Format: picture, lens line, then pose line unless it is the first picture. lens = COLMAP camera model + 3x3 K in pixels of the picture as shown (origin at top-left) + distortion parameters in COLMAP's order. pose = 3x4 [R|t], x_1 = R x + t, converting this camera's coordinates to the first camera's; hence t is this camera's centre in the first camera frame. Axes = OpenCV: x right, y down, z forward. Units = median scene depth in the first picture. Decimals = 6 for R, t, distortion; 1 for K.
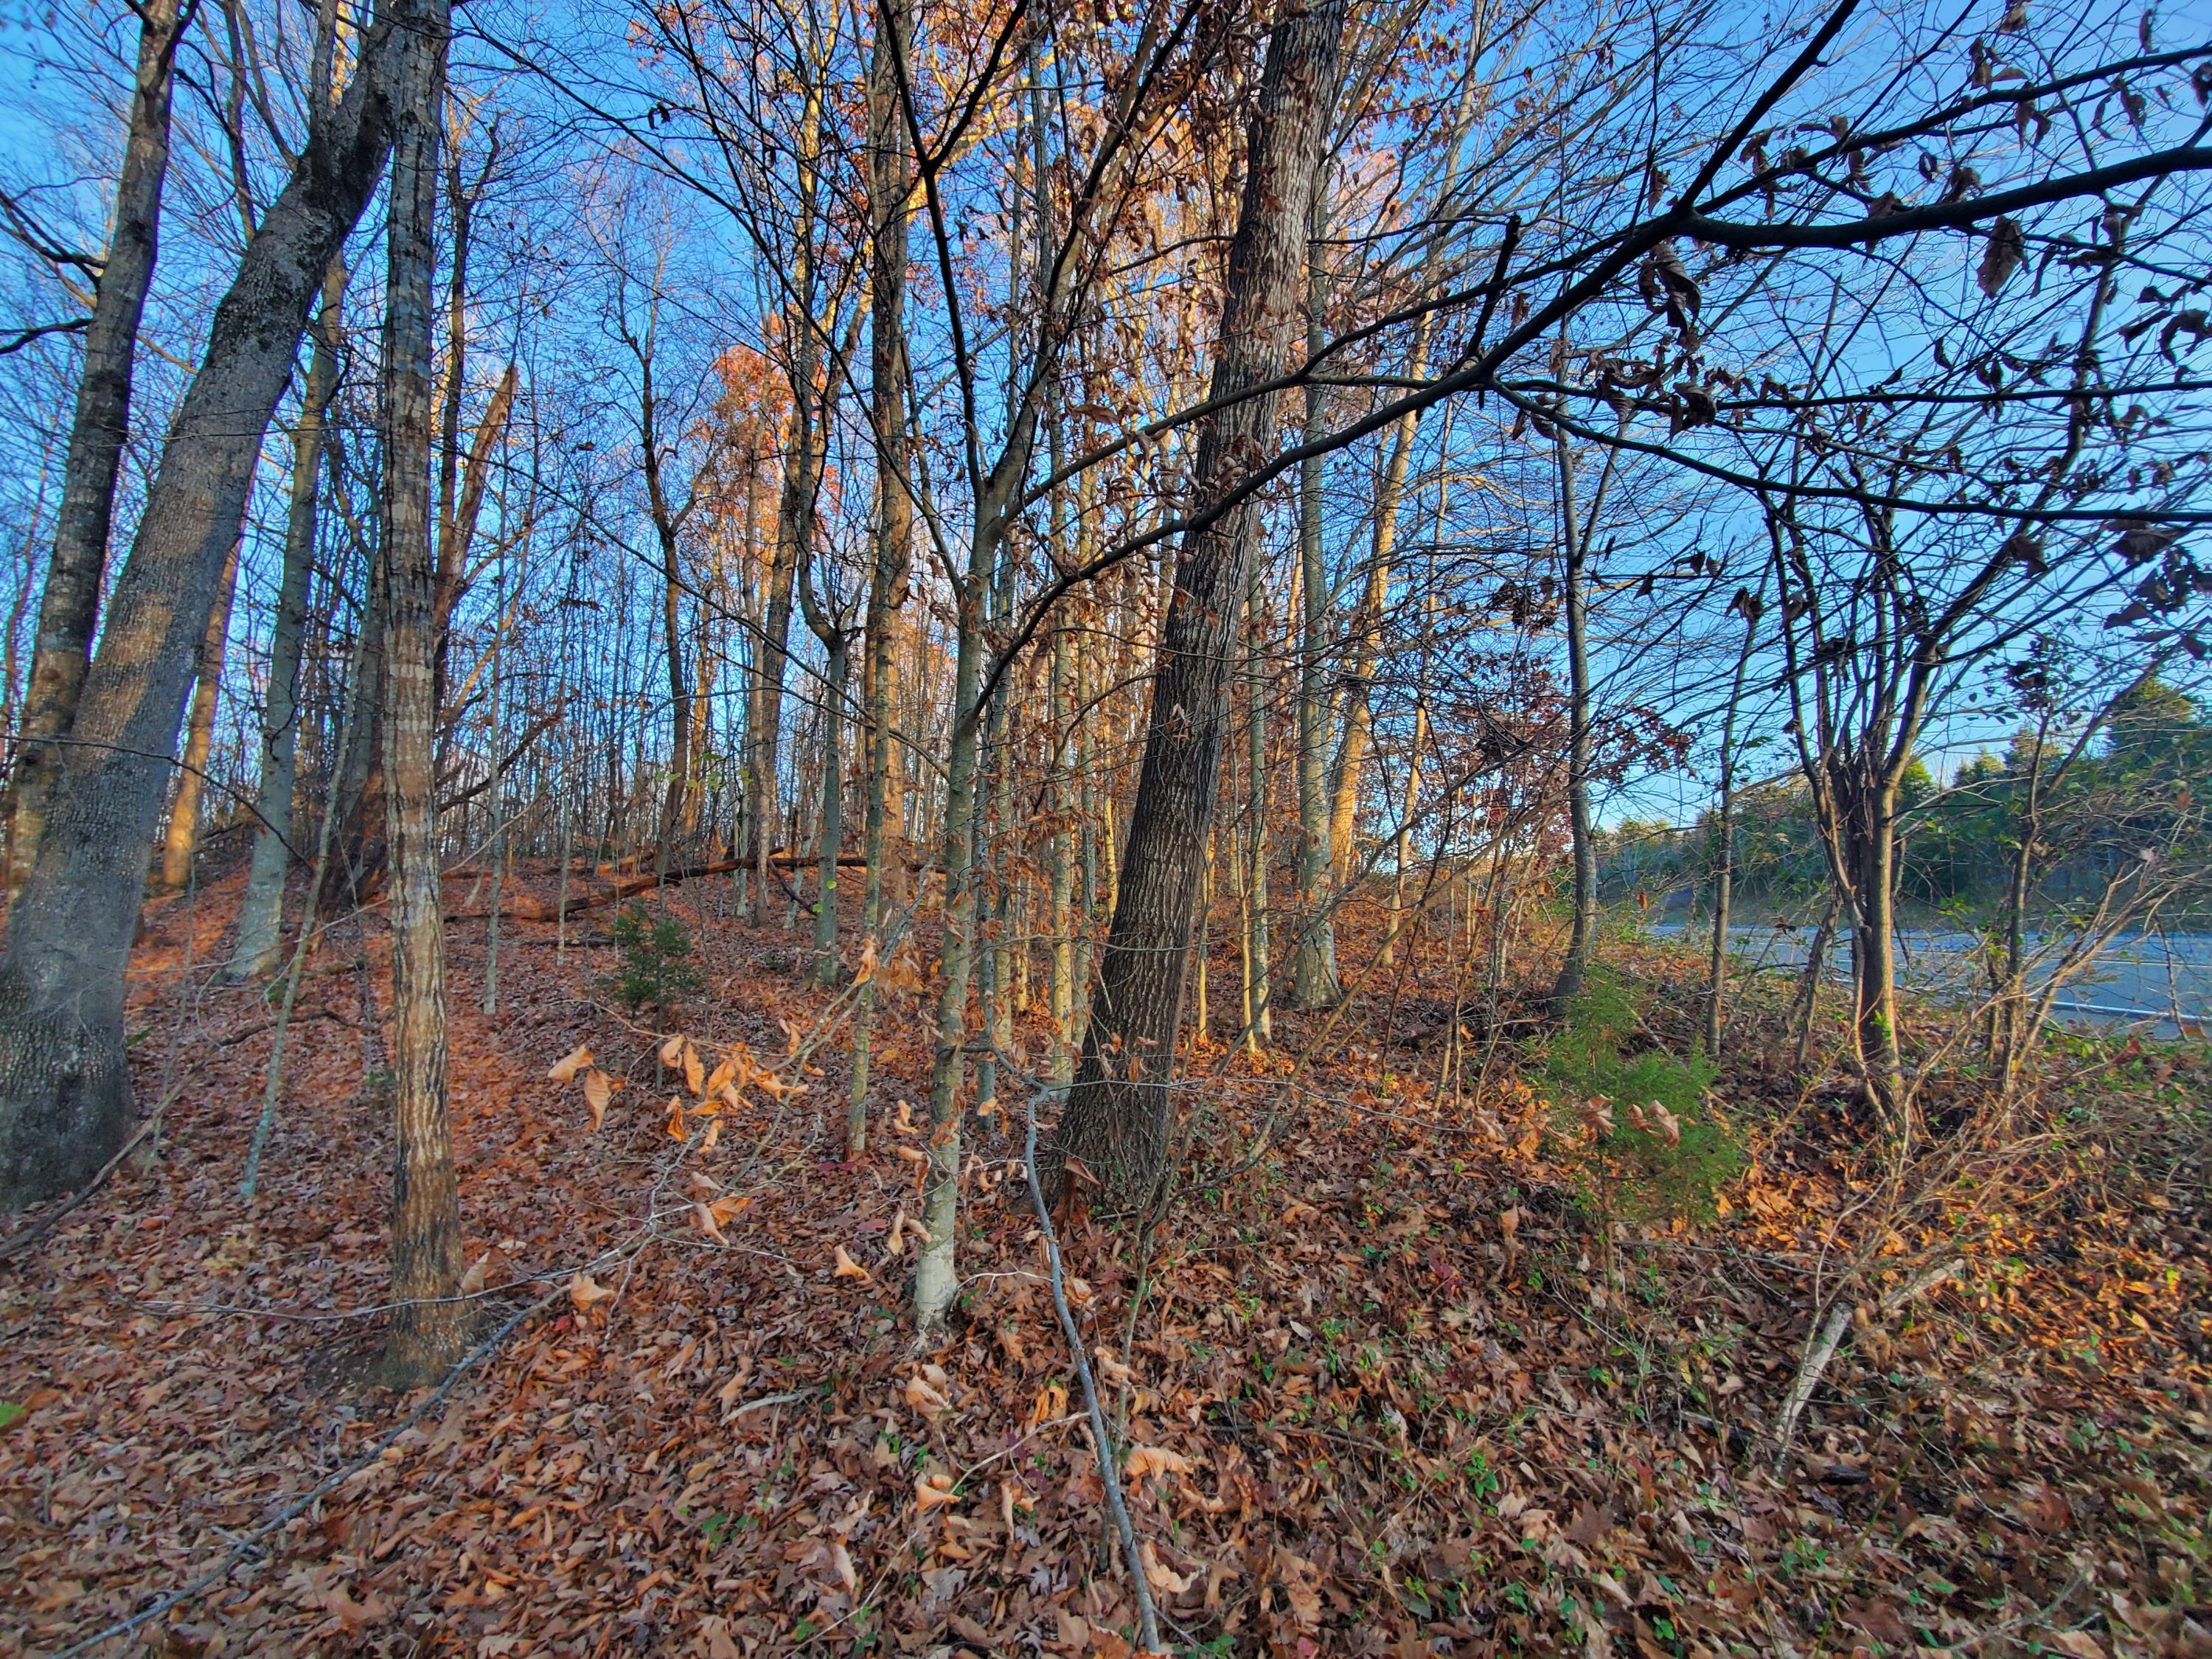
lens RADIAL K [[882.3, 0, 1106.5], [0, 882.3, 839.5], [0, 0, 1]] dist [0.010626, -0.014530]
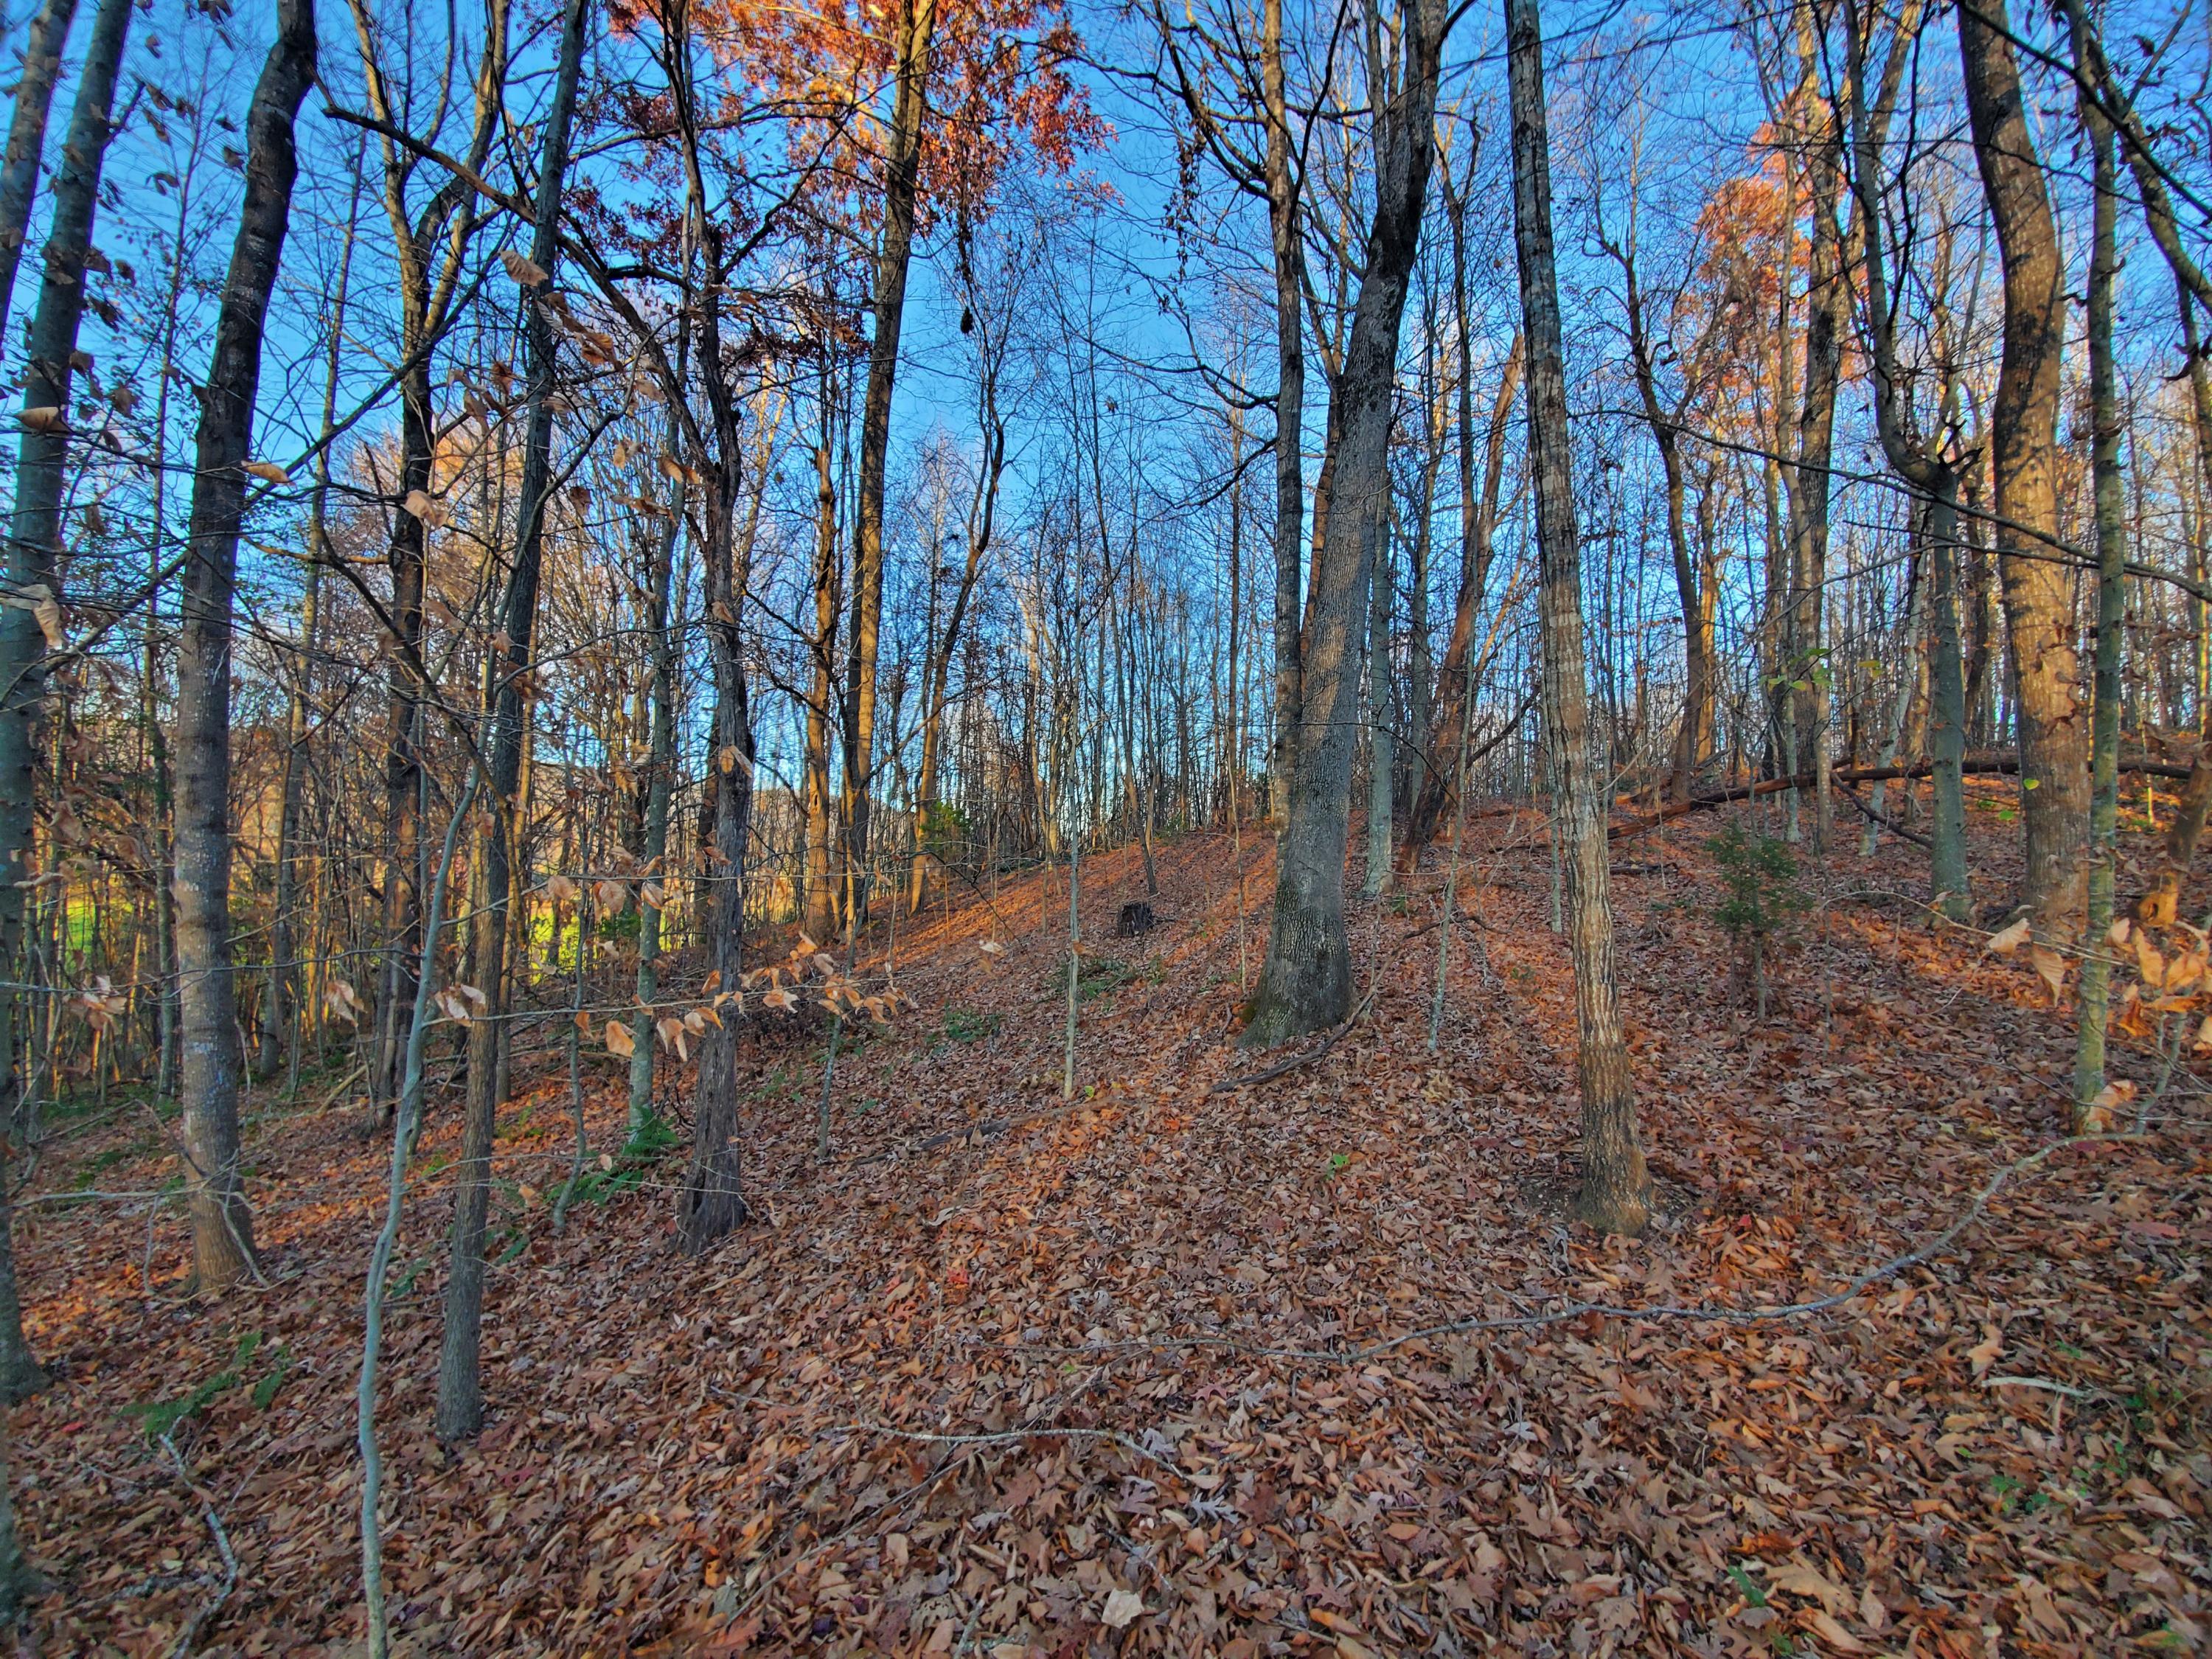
lens RADIAL K [[882.3, 0, 1106.5], [0, 882.3, 839.5], [0, 0, 1]] dist [0.010626, -0.014530]
pose [[0.519143, -0.023268, -0.854371, -0.105163], [0.087678, 0.995805, 0.026156, 0.011600], [0.850178, -0.088489, 0.519005, -0.120841]]
